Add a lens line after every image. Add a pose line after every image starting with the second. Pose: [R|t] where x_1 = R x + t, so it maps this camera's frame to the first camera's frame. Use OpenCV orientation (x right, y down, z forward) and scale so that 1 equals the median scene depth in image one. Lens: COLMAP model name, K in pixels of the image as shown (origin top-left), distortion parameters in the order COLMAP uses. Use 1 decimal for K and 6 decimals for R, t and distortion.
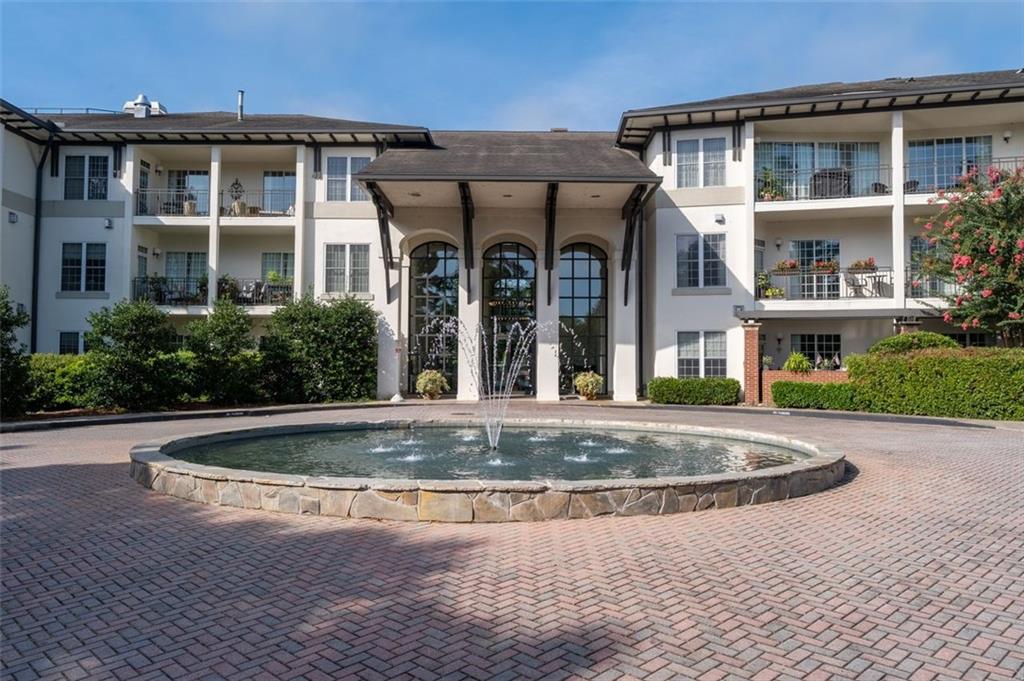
lens RADIAL K [[765.0, 0, 520.0], [0, 765.0, 338.5], [0, 0, 1]] dist [0.010810, -0.001374]
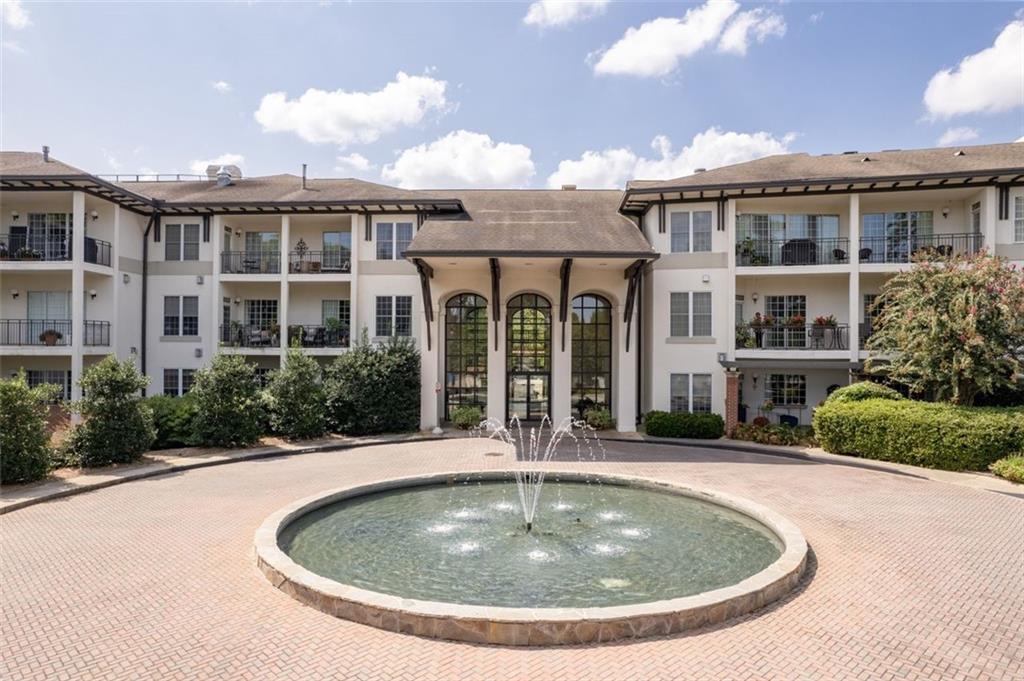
lens RADIAL K [[666.6, 0, 511.6], [0, 666.6, 337.7], [0, 0, 1]] dist [-0.049080, 0.007567]
pose [[0.999748, -0.000517, -0.022451, -0.018862], [0.001302, 0.999388, 0.034945, -0.098745], [0.022419, -0.034965, 0.999137, -0.040538]]
